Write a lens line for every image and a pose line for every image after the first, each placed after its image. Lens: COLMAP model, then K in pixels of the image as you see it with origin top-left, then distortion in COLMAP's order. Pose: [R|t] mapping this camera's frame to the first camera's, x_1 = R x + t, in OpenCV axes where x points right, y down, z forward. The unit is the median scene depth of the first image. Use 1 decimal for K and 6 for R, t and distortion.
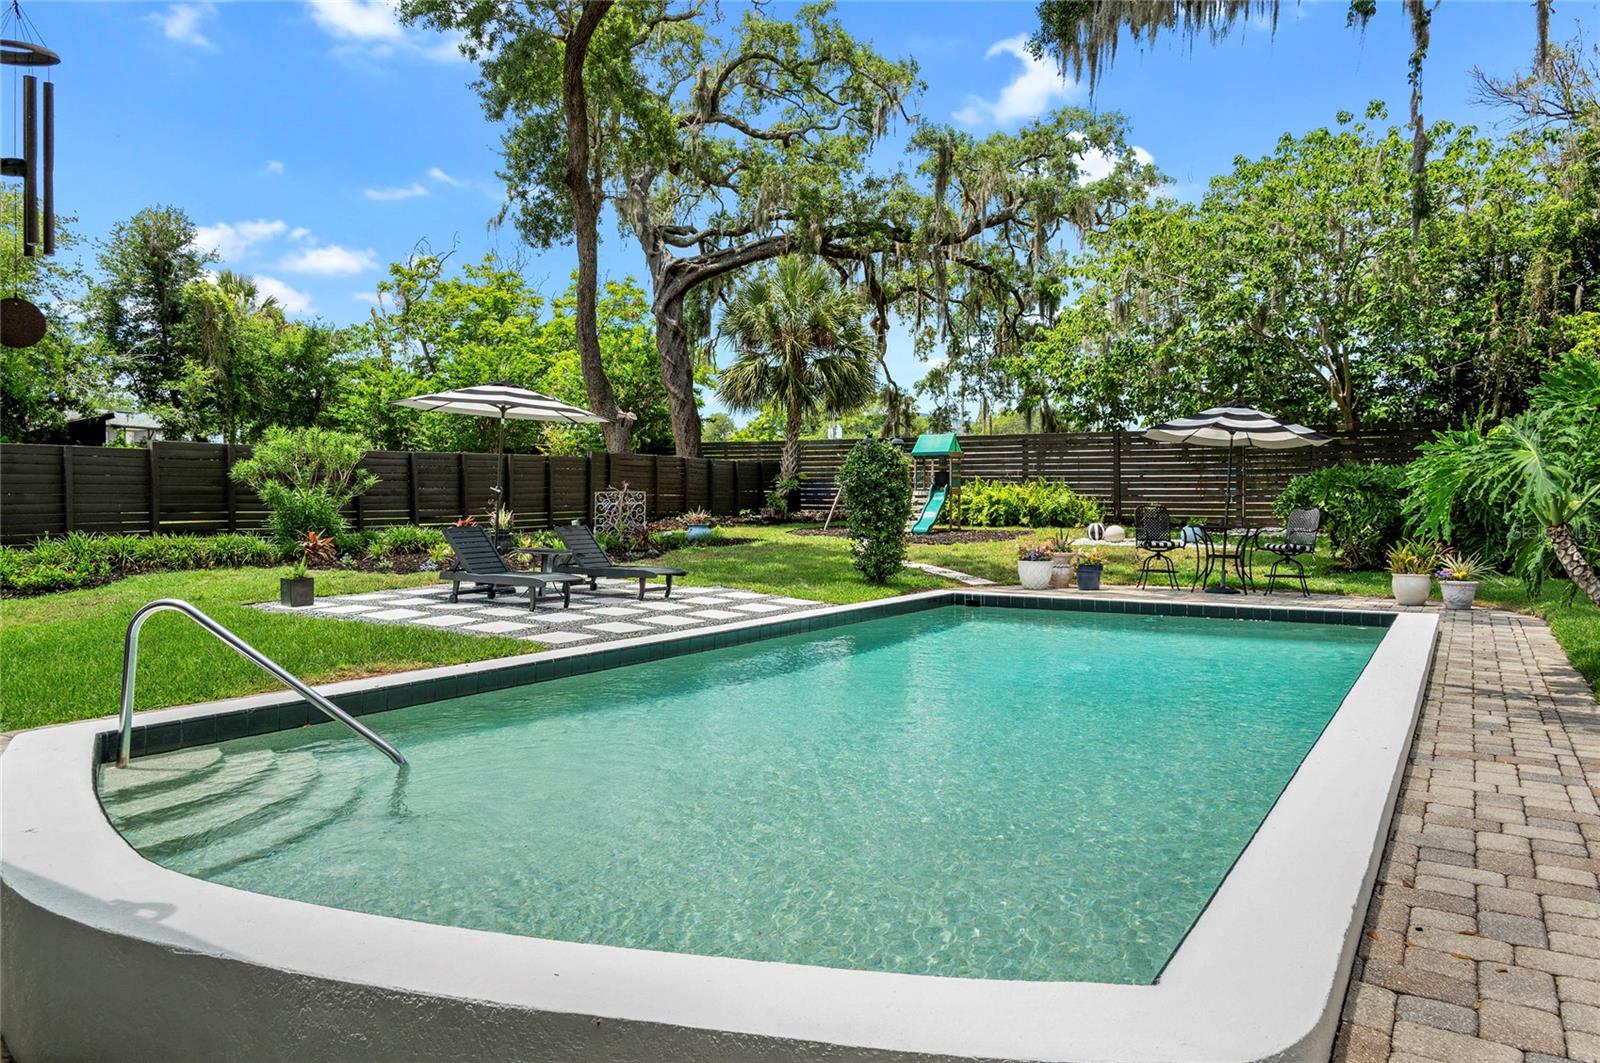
lens RADIAL K [[1071.9, 0, 802.2], [0, 1071.9, 488.8], [0, 0, 1]] dist [-0.000881, -0.000227]
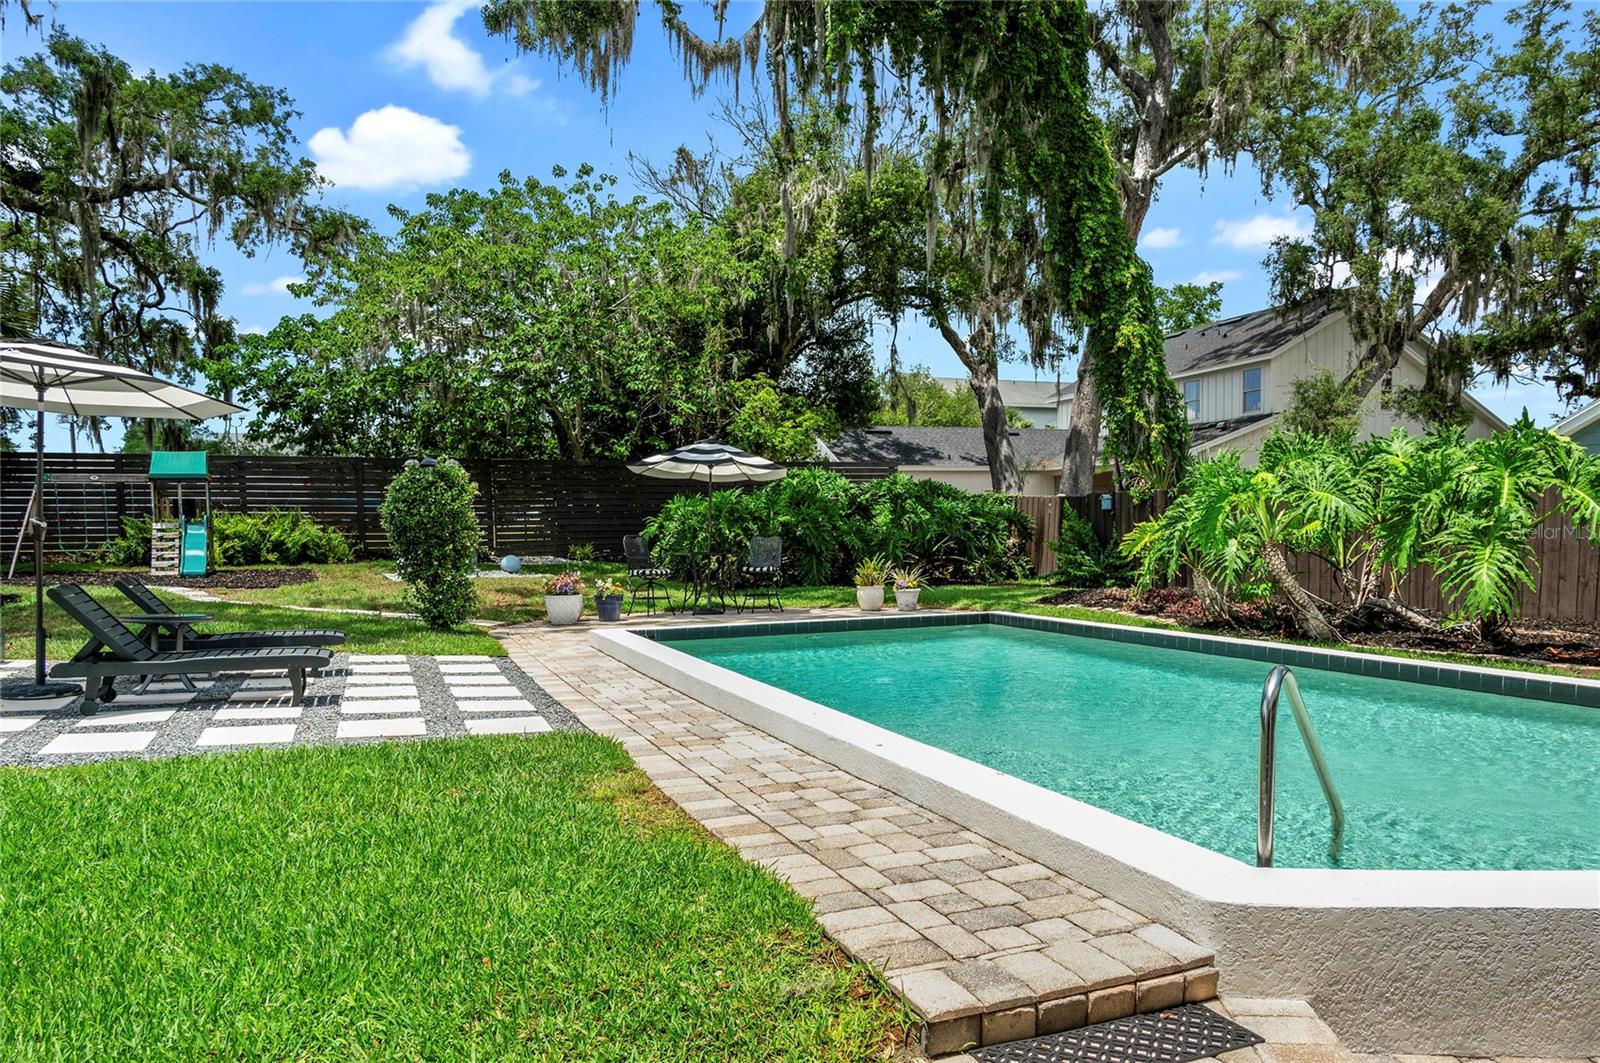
lens RADIAL K [[1105.9, 0, 798.5], [0, 1105.9, 573.4], [0, 0, 1]] dist [-0.003804, -0.006776]
pose [[0.598114, -0.040622, 0.800381, -0.259302], [0.001982, 0.998786, 0.049210, -0.000015], [-0.801409, -0.027847, 0.597469, 0.145737]]
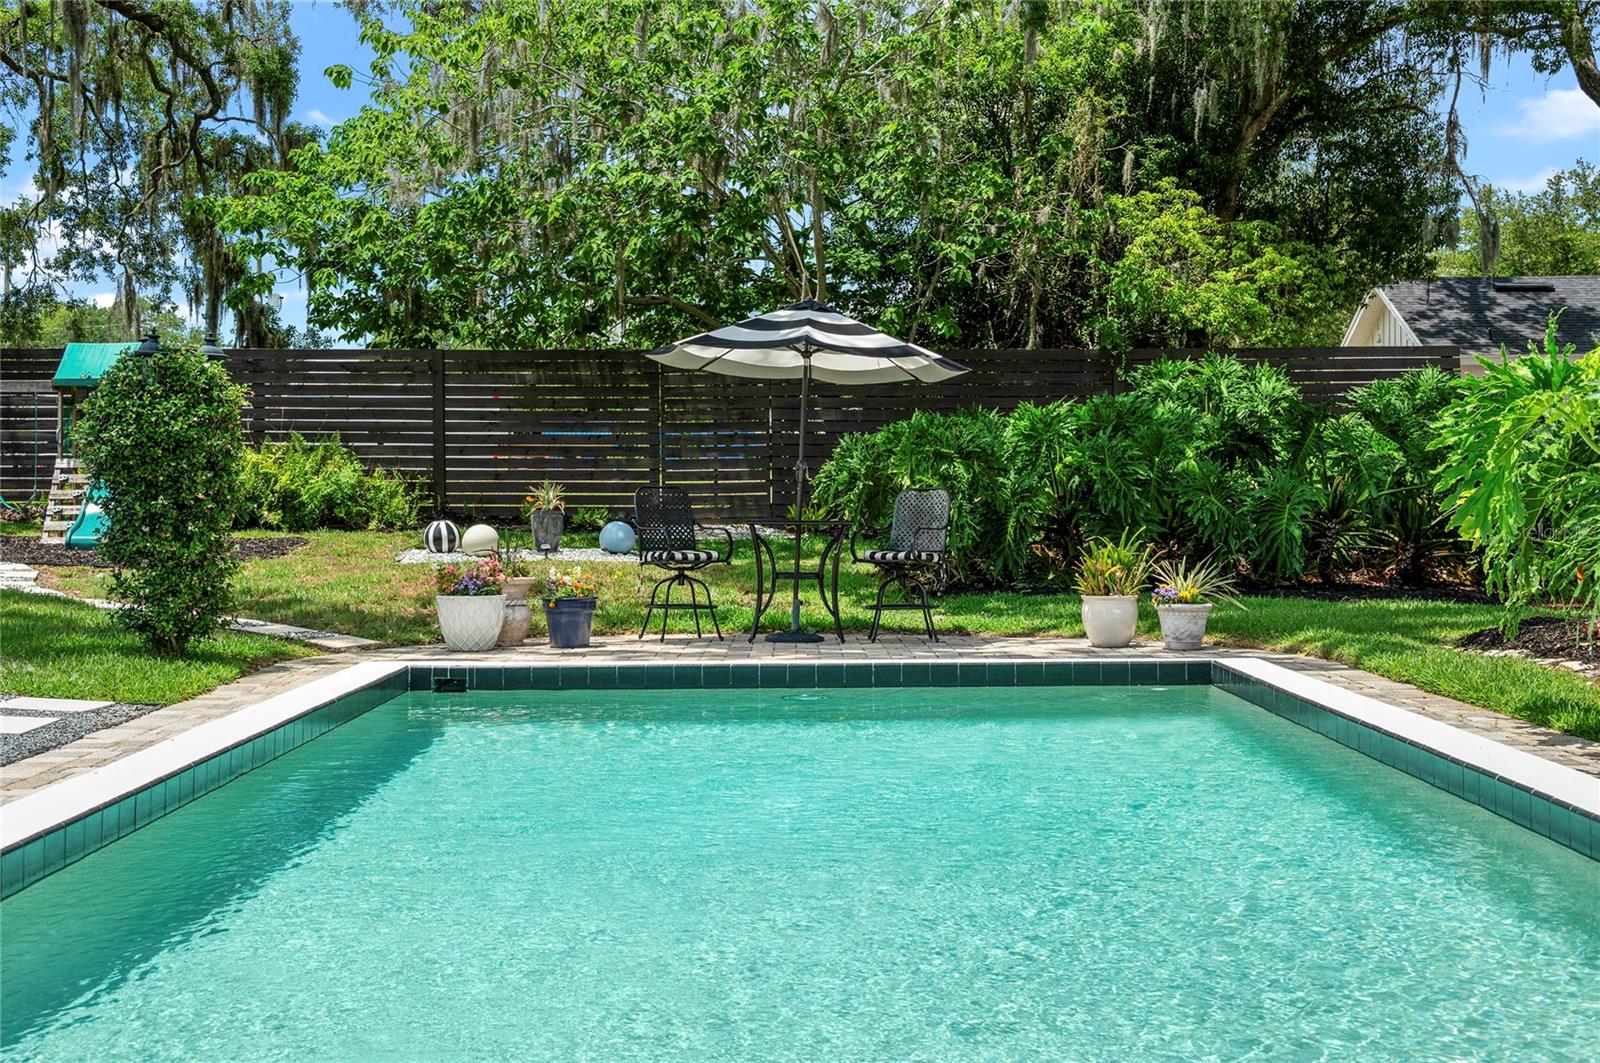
lens RADIAL K [[1997.1, 0, 804.0], [0, 1997.1, 399.8], [0, 0, 1]] dist [-0.000561, 0.013949]
pose [[0.844112, 0.019246, 0.535821, -0.093451], [-0.003295, 0.999523, -0.030711, 0.001800], [-0.536156, 0.024158, 0.843773, 0.066405]]
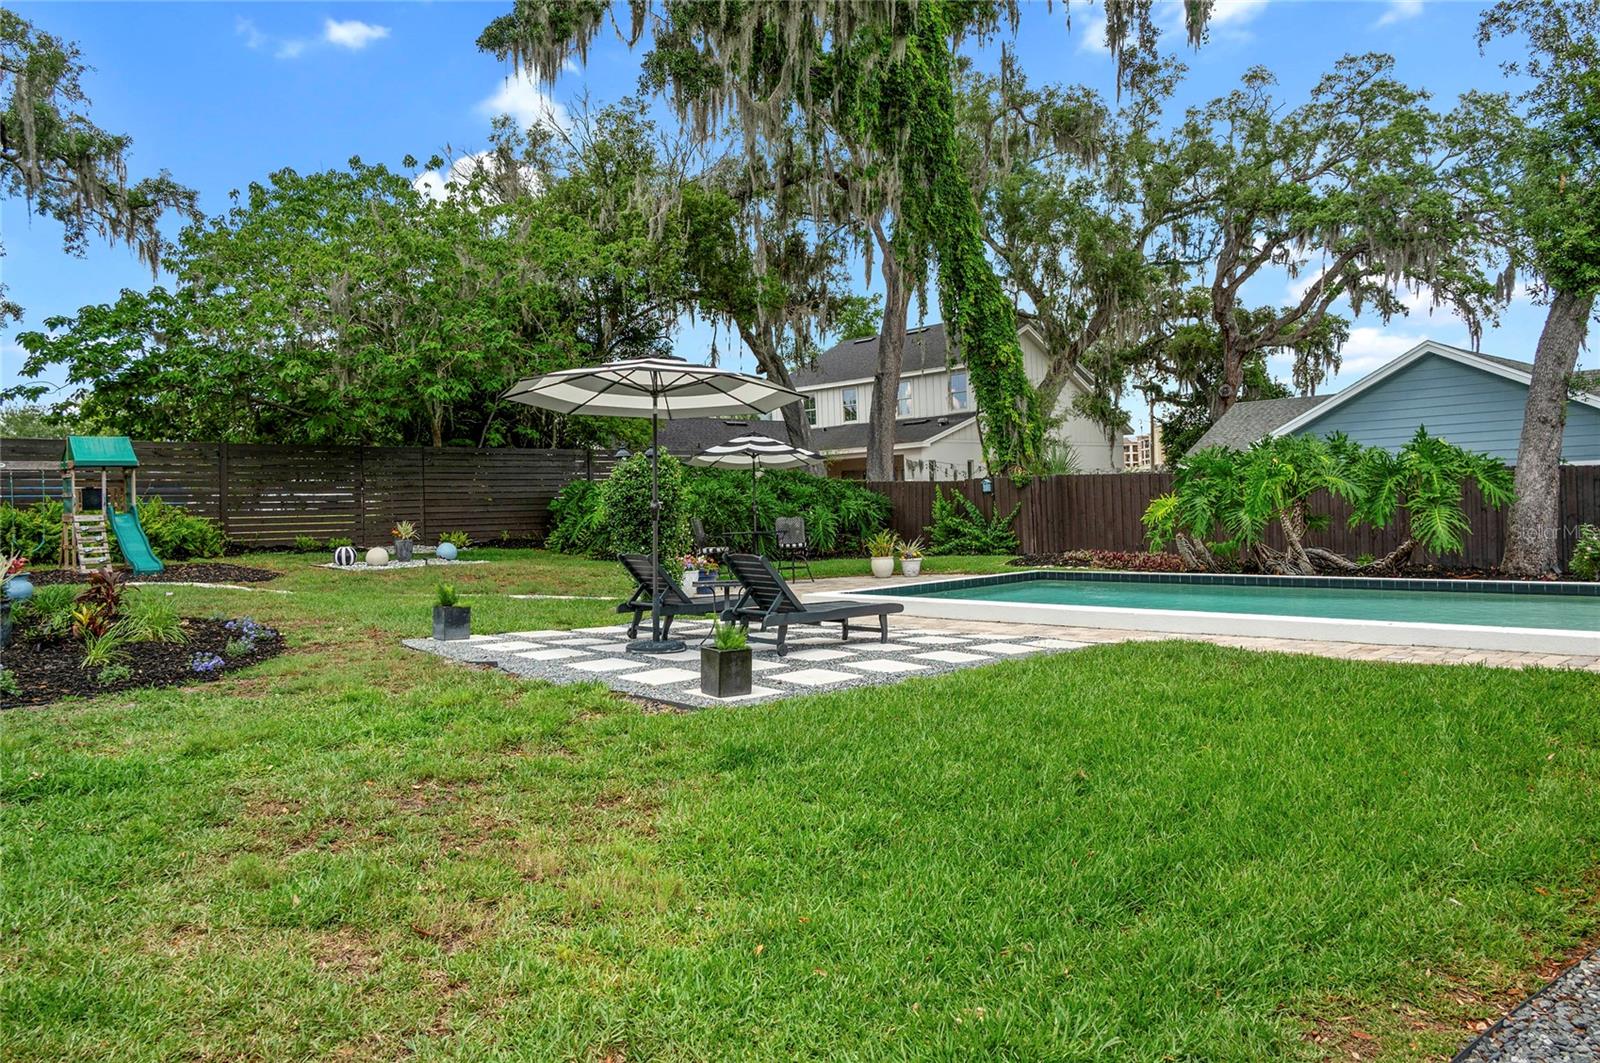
lens RADIAL K [[1141.2, 0, 798.9], [0, 1141.2, 463.8], [0, 0, 1]] dist [-0.038737, -0.000775]
pose [[0.232823, 0.029348, 0.972076, -0.502328], [0.015650, 0.999302, -0.033918, 0.000328], [-0.972393, 0.023110, 0.232201, 0.369128]]
